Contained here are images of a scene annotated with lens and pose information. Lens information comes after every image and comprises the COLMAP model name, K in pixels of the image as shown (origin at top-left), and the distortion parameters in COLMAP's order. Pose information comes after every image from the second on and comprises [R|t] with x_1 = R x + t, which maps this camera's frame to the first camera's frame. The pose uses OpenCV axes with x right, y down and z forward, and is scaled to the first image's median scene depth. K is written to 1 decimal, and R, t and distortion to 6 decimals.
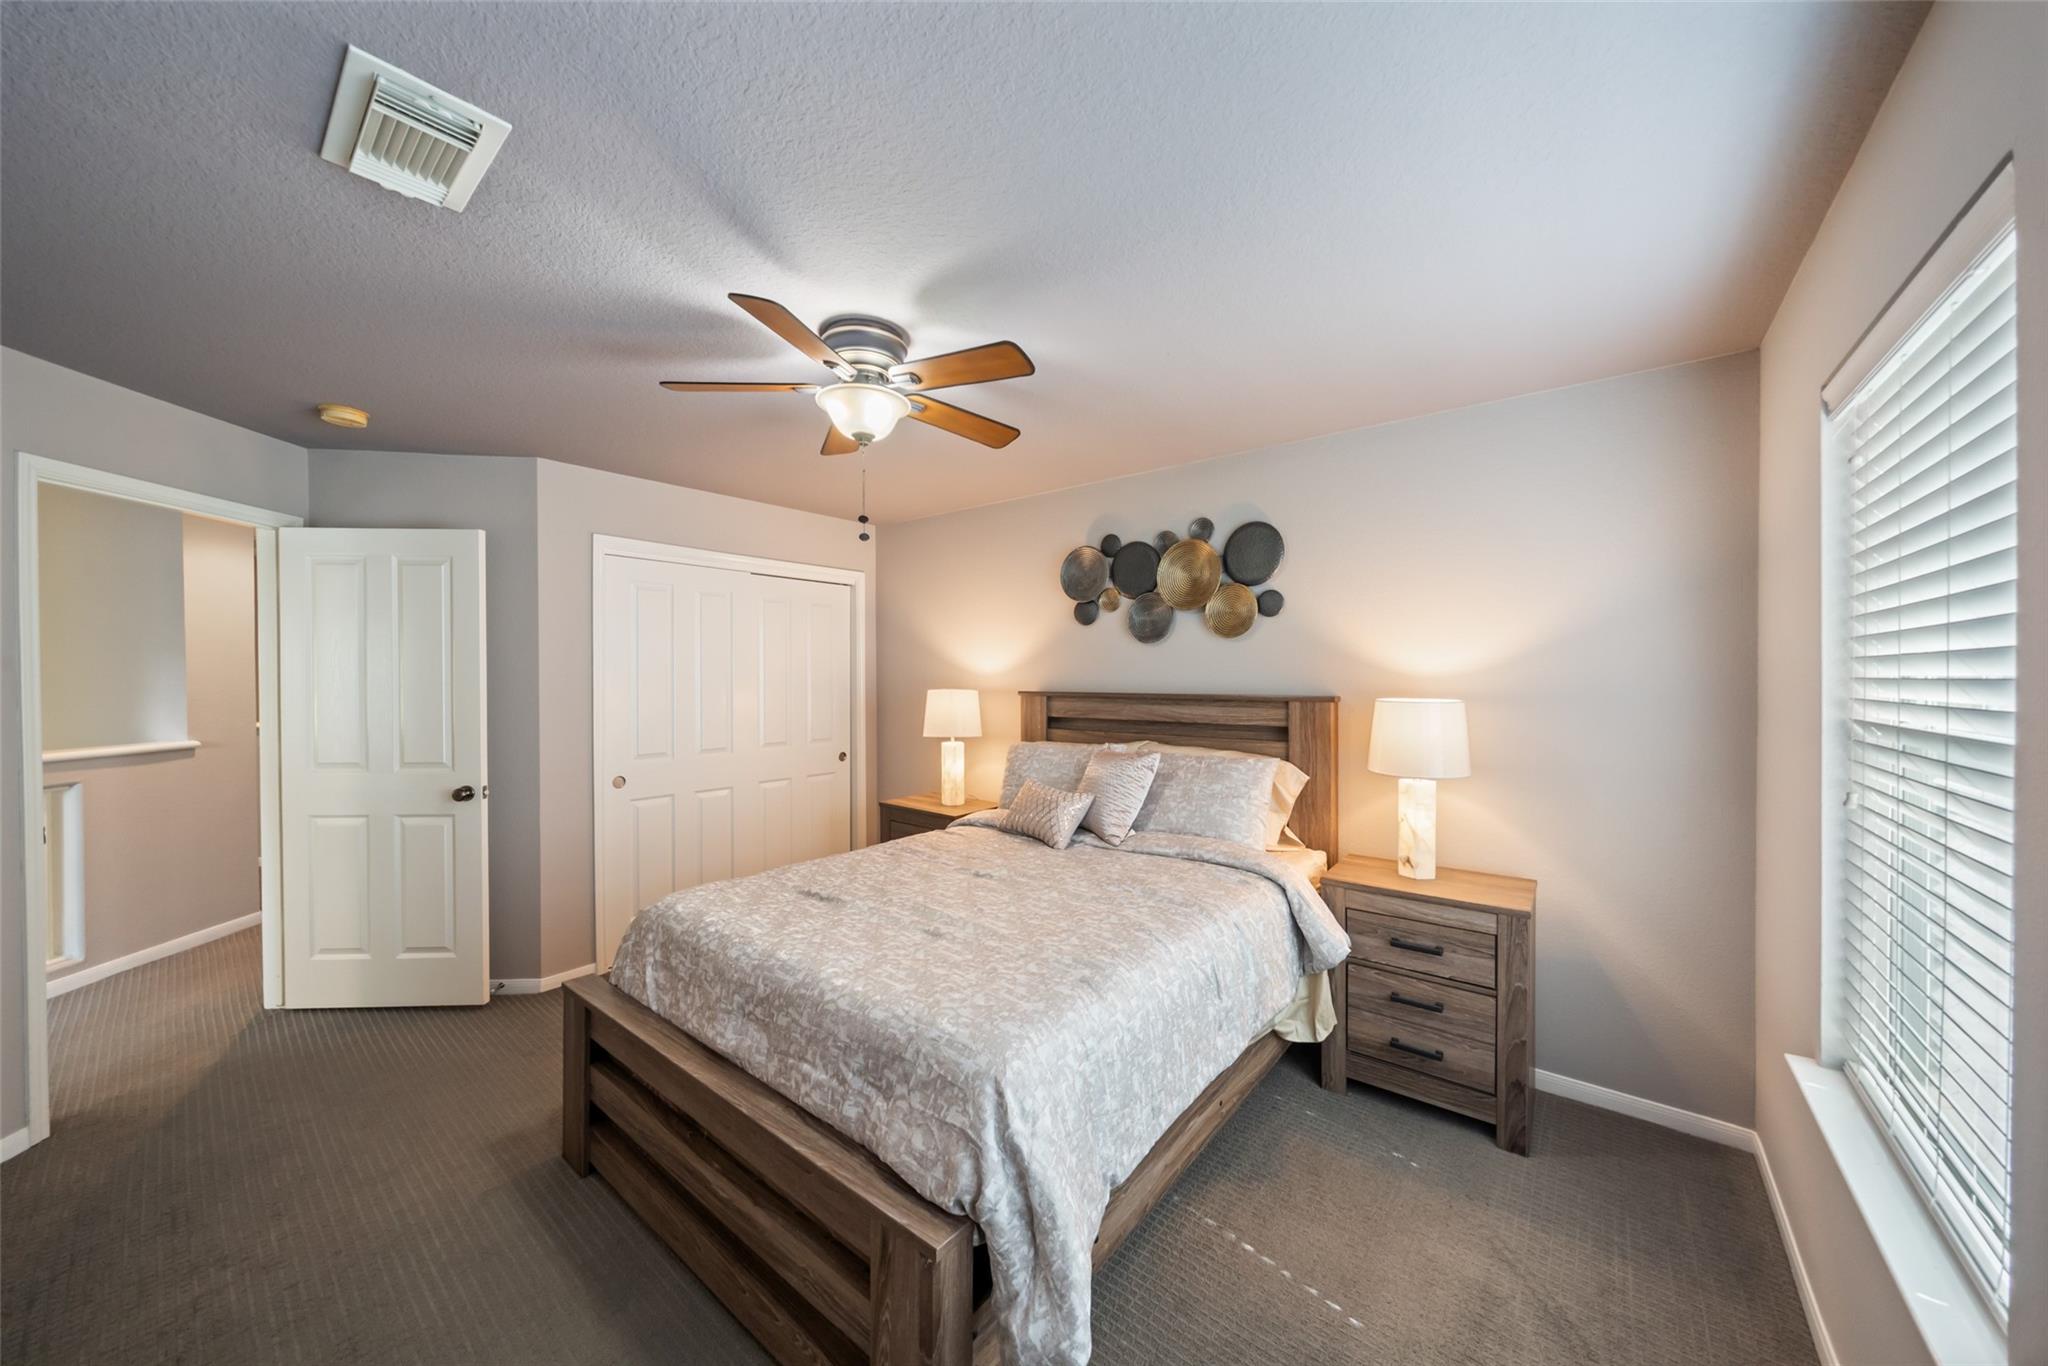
lens RADIAL K [[707.5, 0, 1035.2], [0, 707.5, 680.8], [0, 0, 1]] dist [-0.007849, 0.000958]
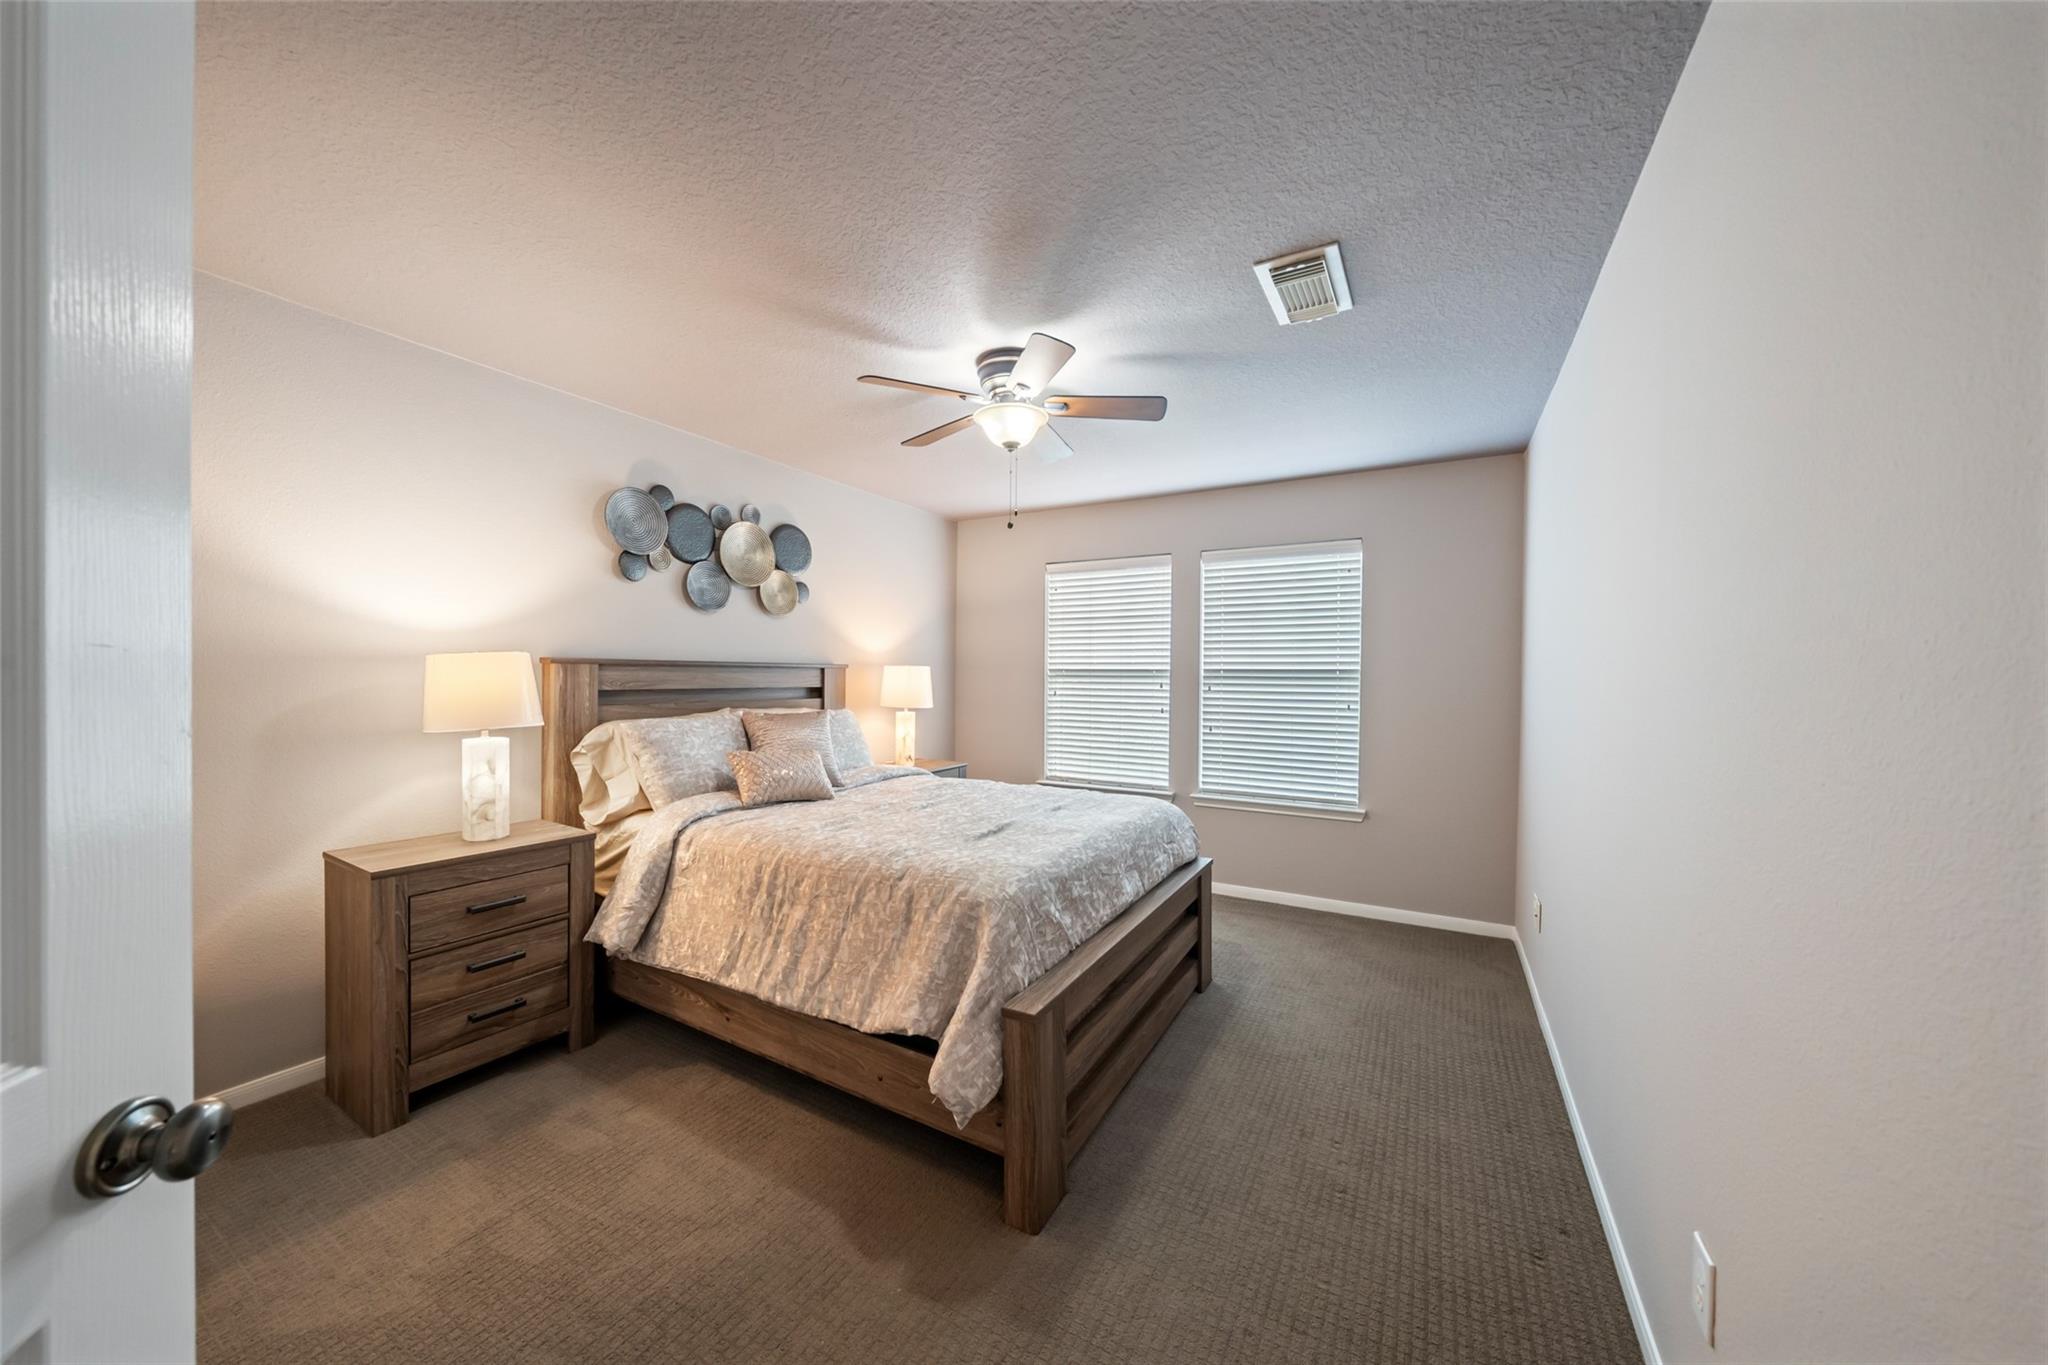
lens RADIAL K [[707.5, 0, 1033.8], [0, 707.5, 676.2], [0, 0, 1]] dist [-0.007849, 0.000958]
pose [[-0.136170, -0.007166, 0.990660, -0.866488], [0.001295, 0.999972, 0.007412, 0.031169], [-0.990685, 0.002292, -0.136156, 0.662749]]
